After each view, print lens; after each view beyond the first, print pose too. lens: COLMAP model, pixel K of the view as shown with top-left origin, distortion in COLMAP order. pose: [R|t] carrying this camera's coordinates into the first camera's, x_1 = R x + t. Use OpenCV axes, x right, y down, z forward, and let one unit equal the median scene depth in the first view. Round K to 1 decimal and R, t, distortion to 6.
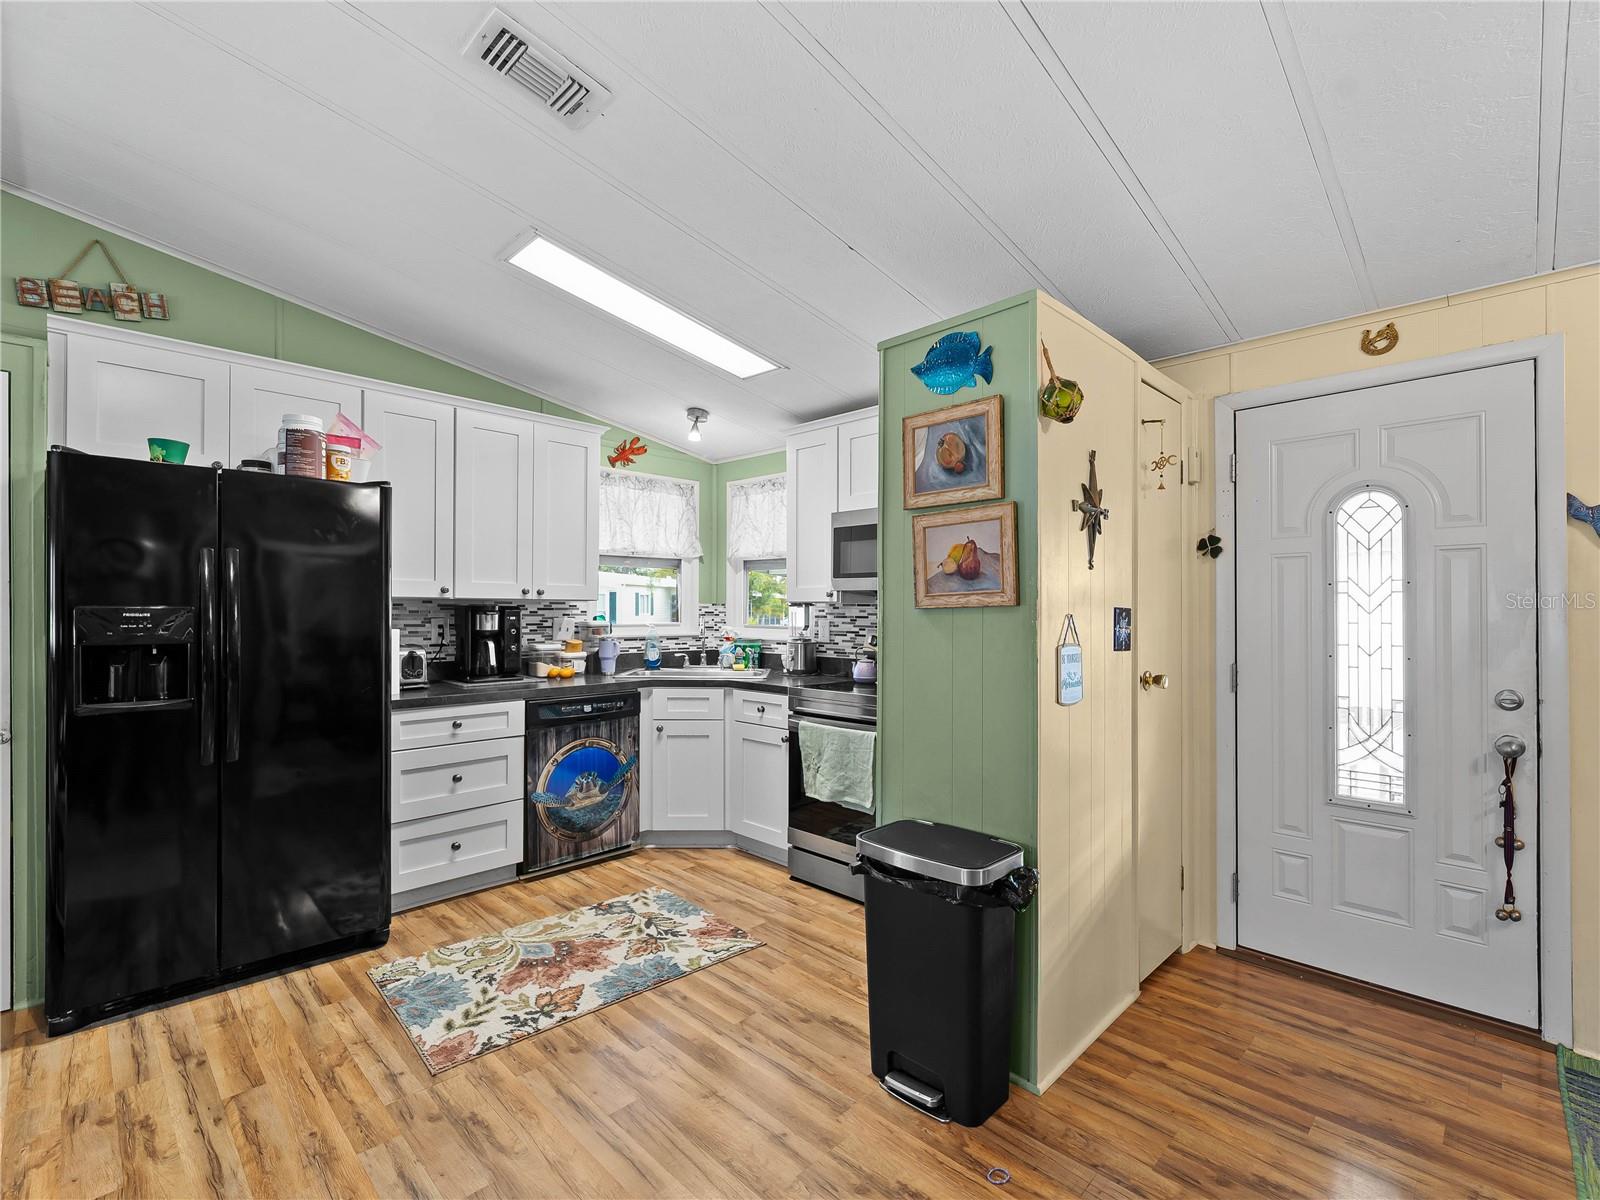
lens RADIAL K [[732.4, 0, 798.1], [0, 732.4, 604.9], [0, 0, 1]] dist [-0.000025, -0.002129]
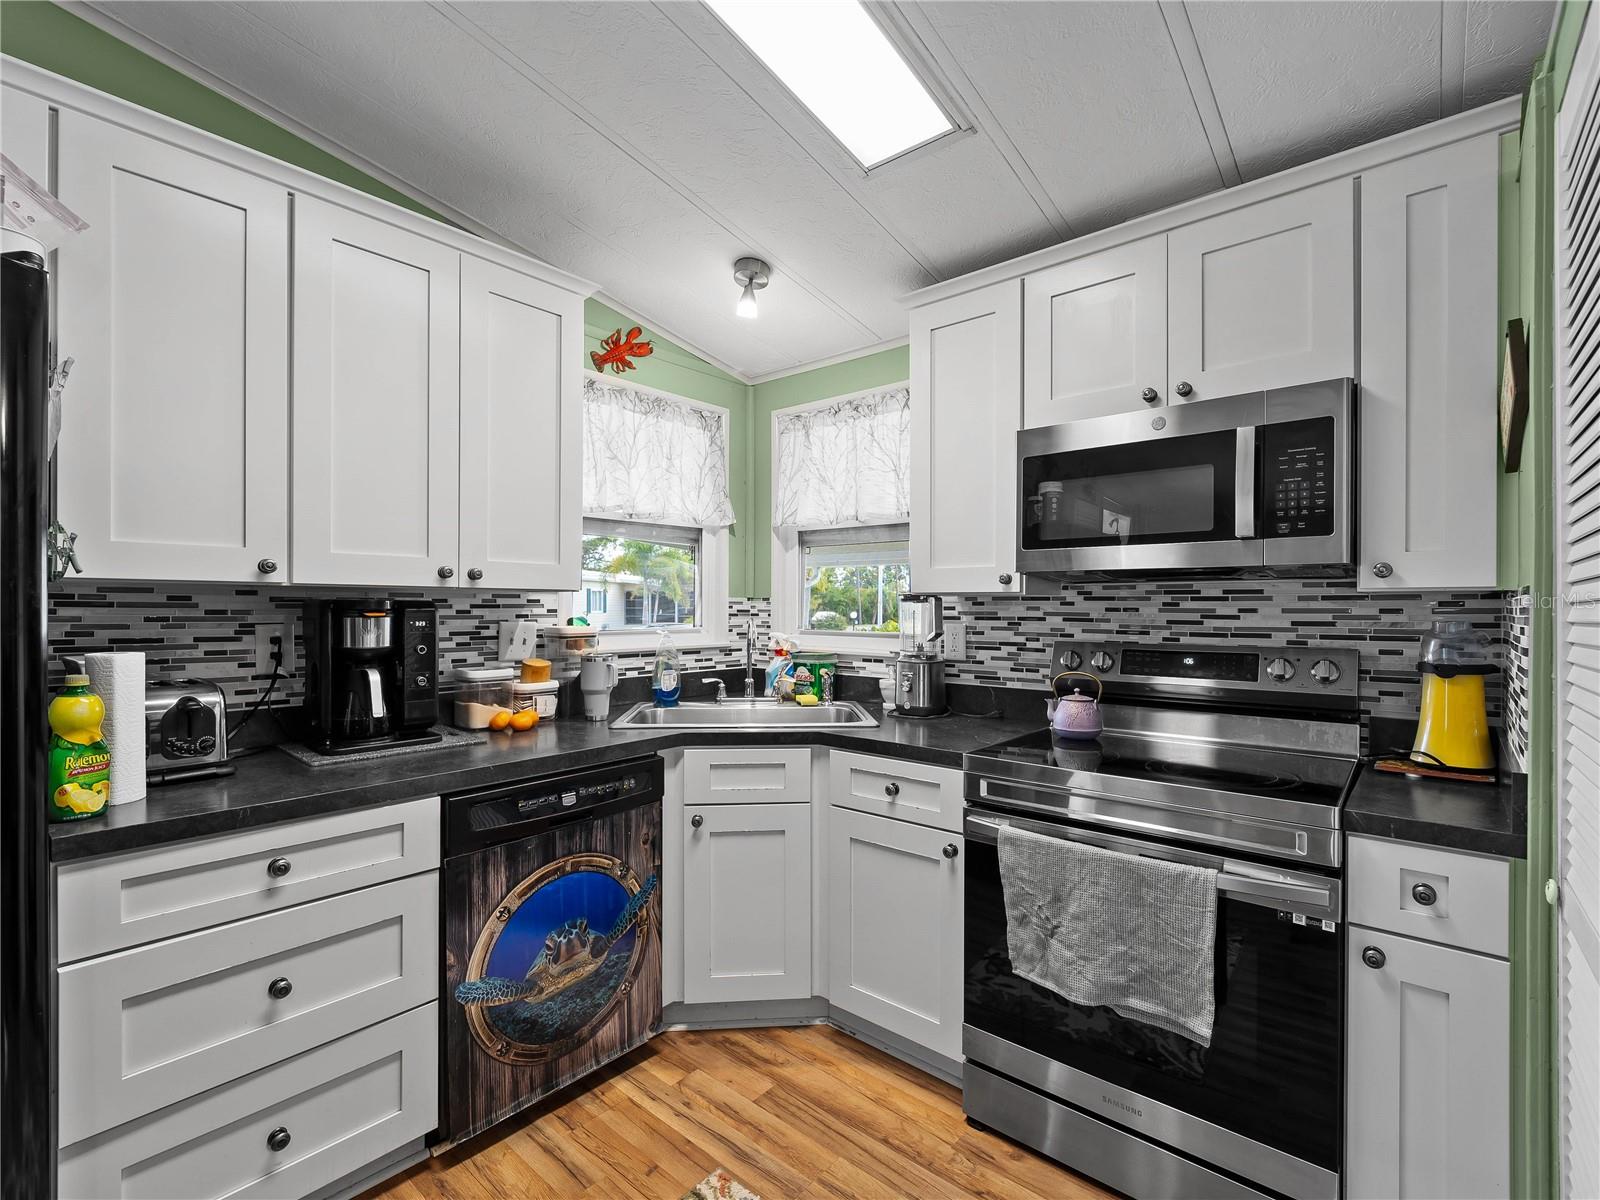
lens RADIAL K [[732.4, 0, 799.9], [0, 732.4, 604.1], [0, 0, 1]] dist [-0.000025, -0.002129]
pose [[0.997483, -0.001353, 0.070899, -0.155535], [0.001164, 0.999996, 0.002708, 0.003159], [-0.070902, -0.002619, 0.997480, 0.457007]]
